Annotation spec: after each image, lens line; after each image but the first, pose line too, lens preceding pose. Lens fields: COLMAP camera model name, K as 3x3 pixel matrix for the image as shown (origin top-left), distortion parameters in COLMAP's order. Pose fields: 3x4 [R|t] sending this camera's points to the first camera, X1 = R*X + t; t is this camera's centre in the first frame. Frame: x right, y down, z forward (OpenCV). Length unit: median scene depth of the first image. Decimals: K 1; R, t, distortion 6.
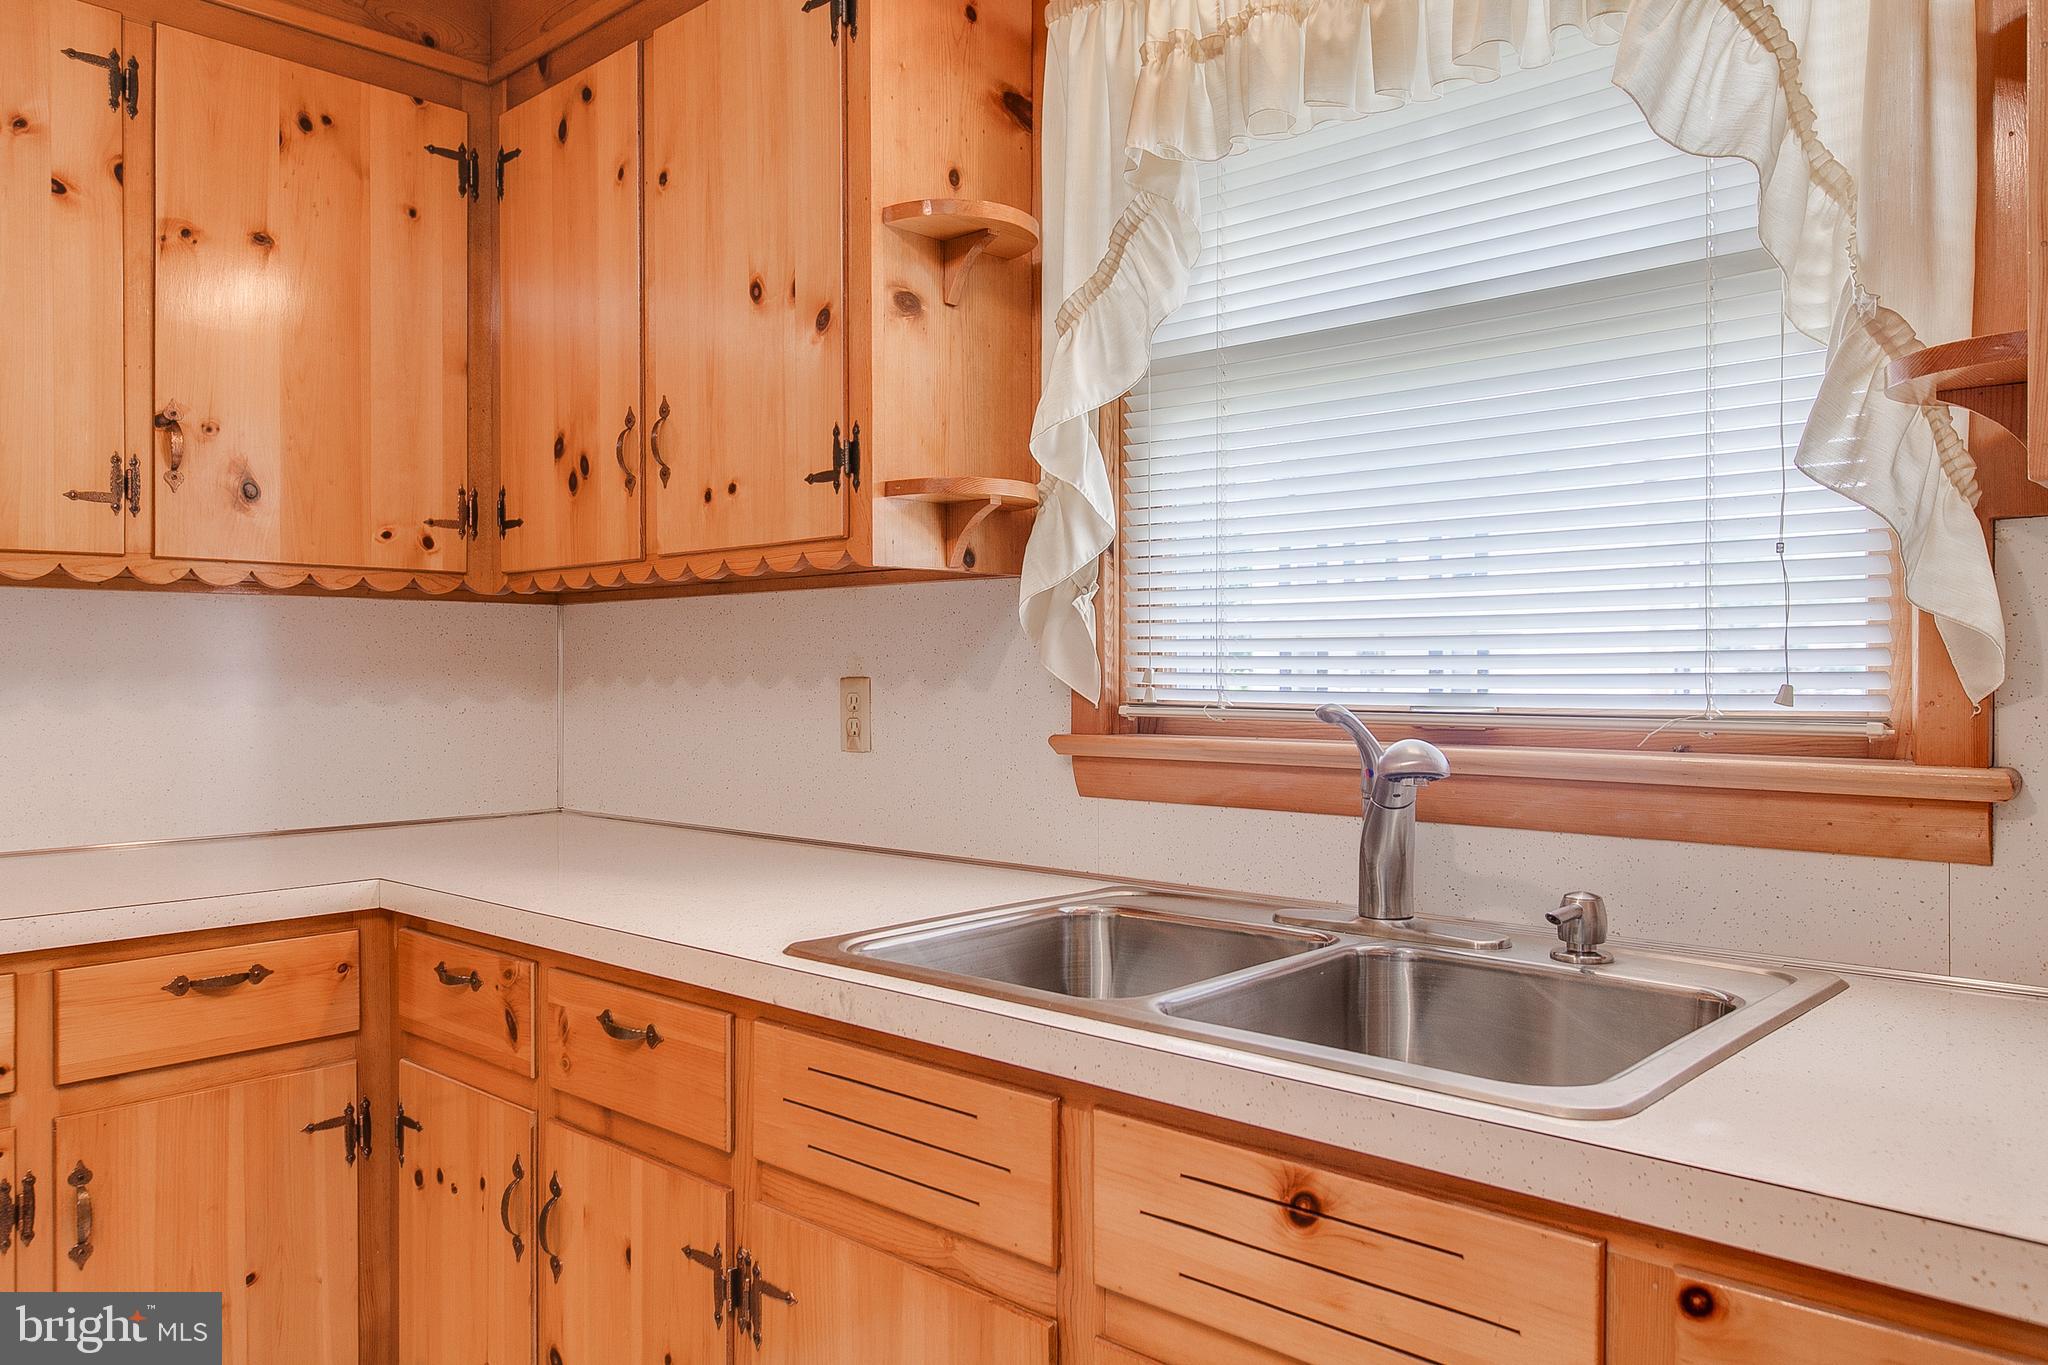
lens RADIAL K [[1467.1, 0, 1024.0], [0, 1467.1, 682.5], [0, 0, 1]] dist [-0.000392, -0.002163]
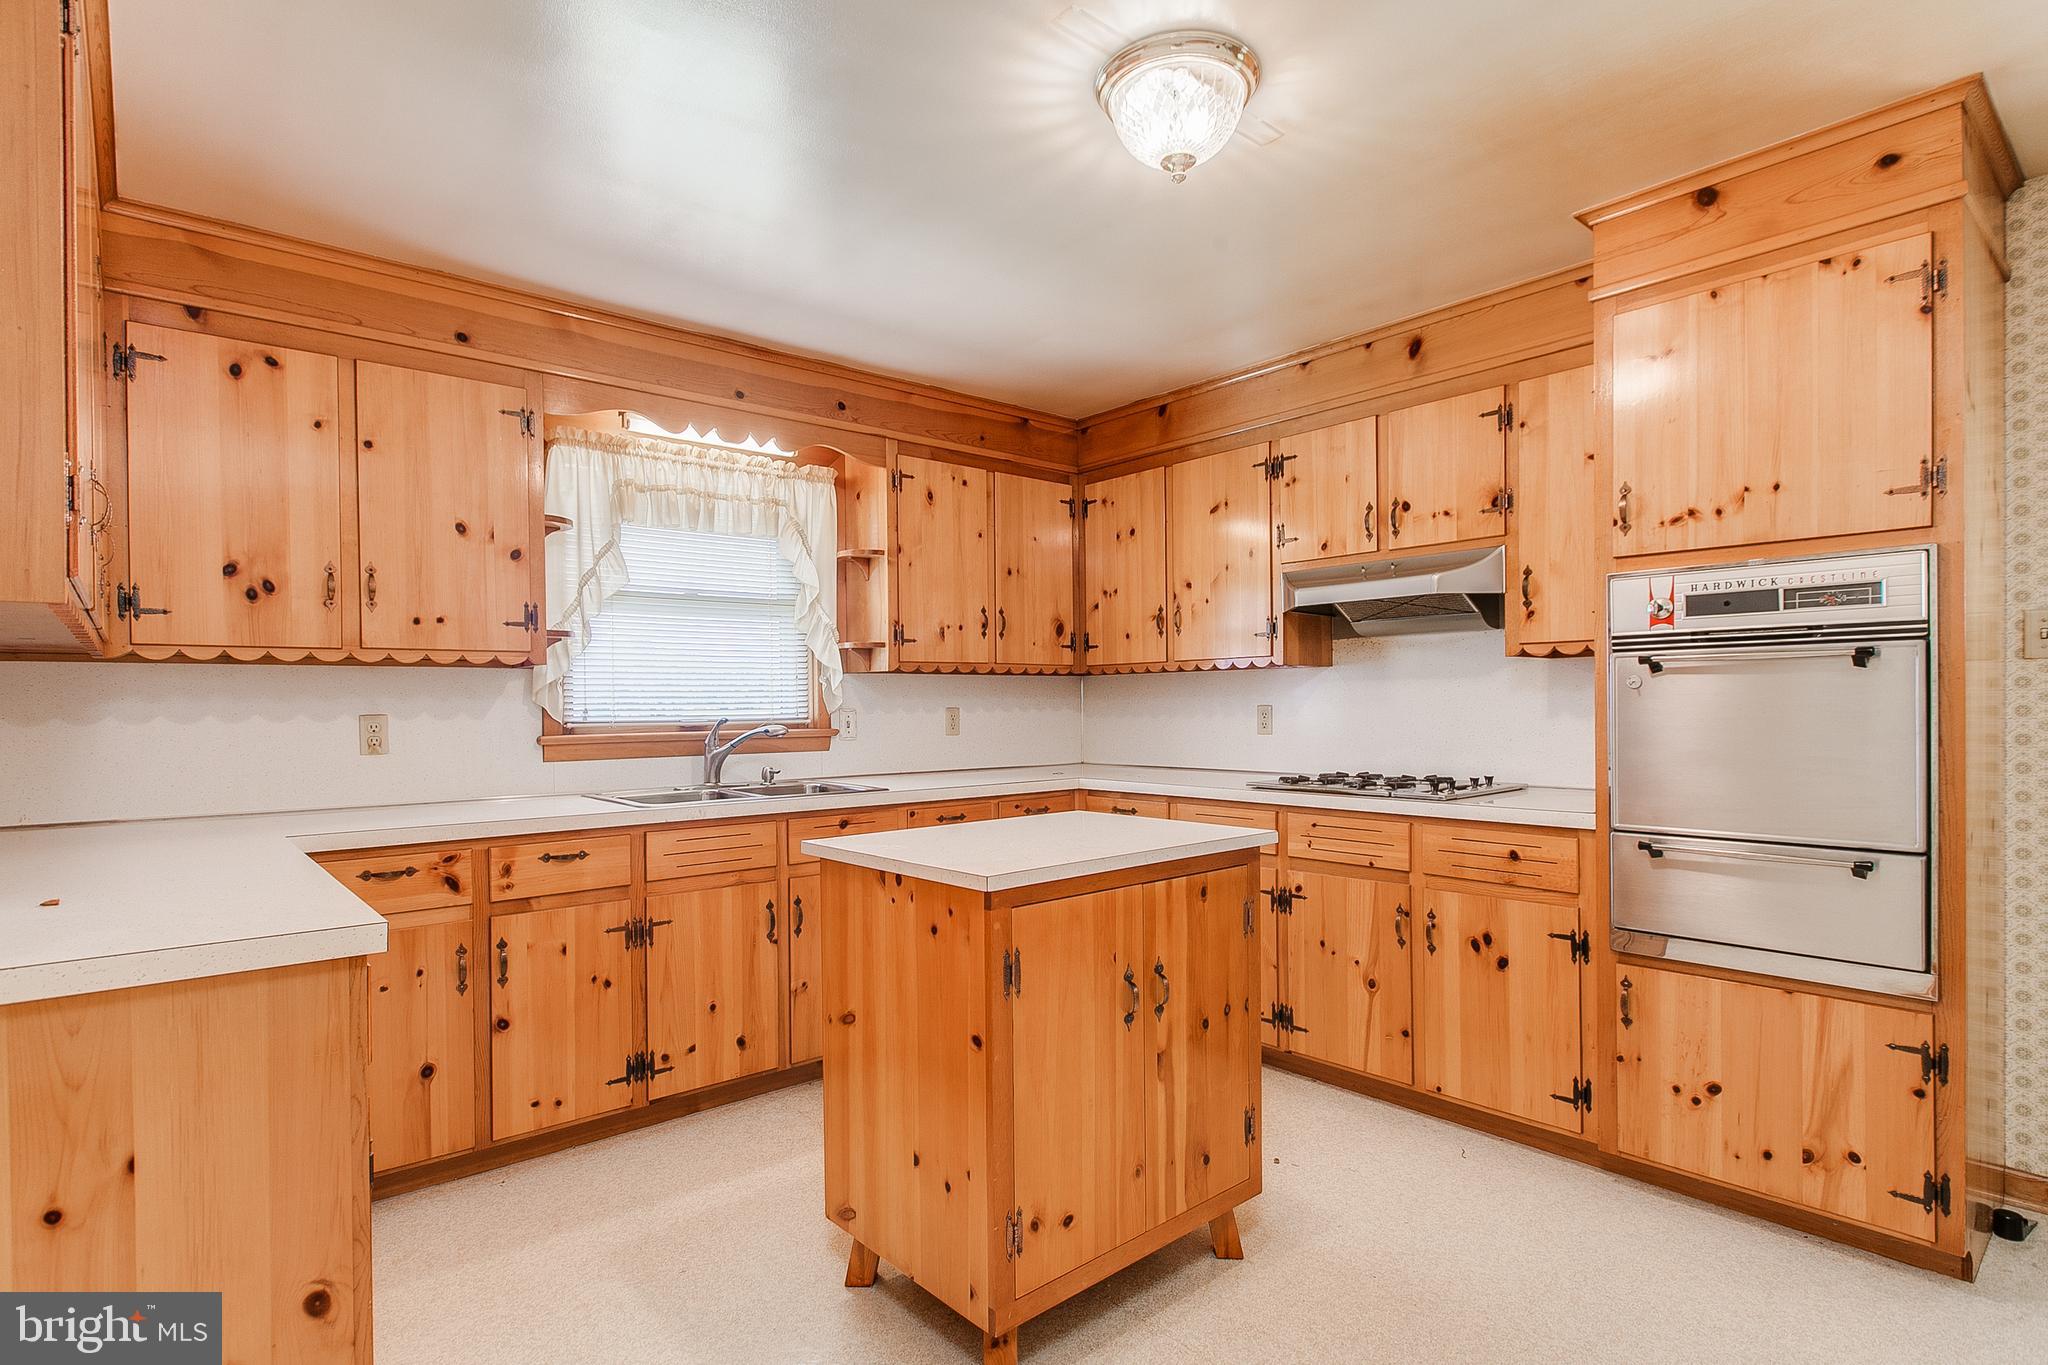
lens RADIAL K [[1021.1, 0, 1021.9], [0, 1021.1, 711.7], [0, 0, 1]] dist [-0.003157, -0.000409]
pose [[0.115368, -0.008019, 0.993291, -1.548579], [0.016856, 0.999839, 0.006114, -0.000870], [-0.993180, 0.016038, 0.115484, 0.042115]]
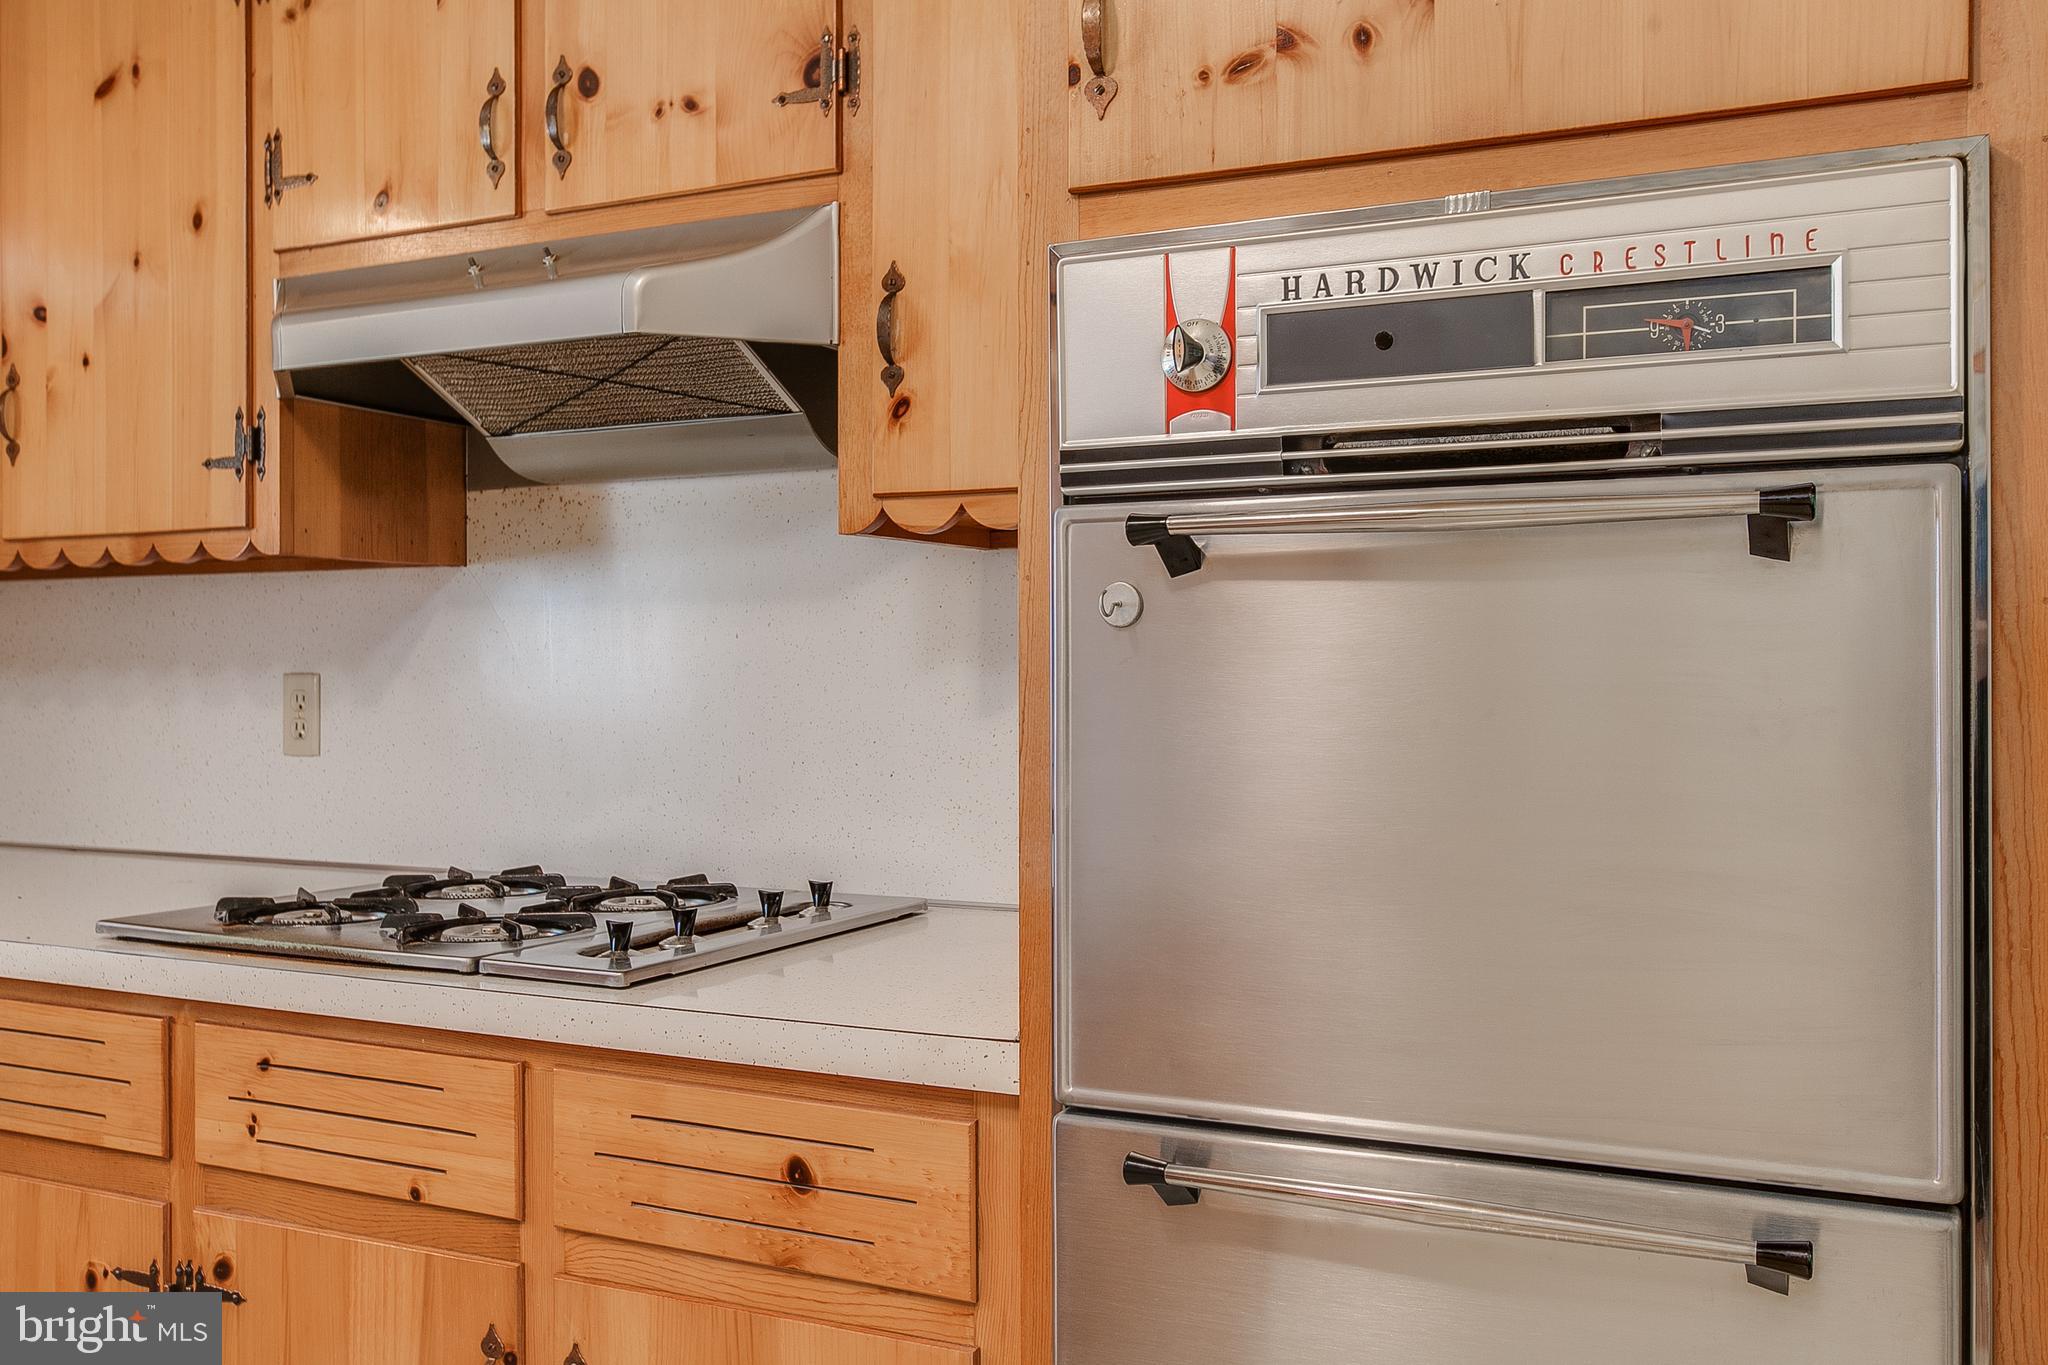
lens RADIAL K [[1878.3, 0, 1024.0], [0, 1878.3, 682.5], [0, 0, 1]] dist [-0.016873, -0.008831]
pose [[-0.279970, -0.007874, 0.959976, -0.857478], [0.009175, 0.999899, 0.010877, 0.003066], [-0.959965, 0.011853, -0.279870, -0.338178]]
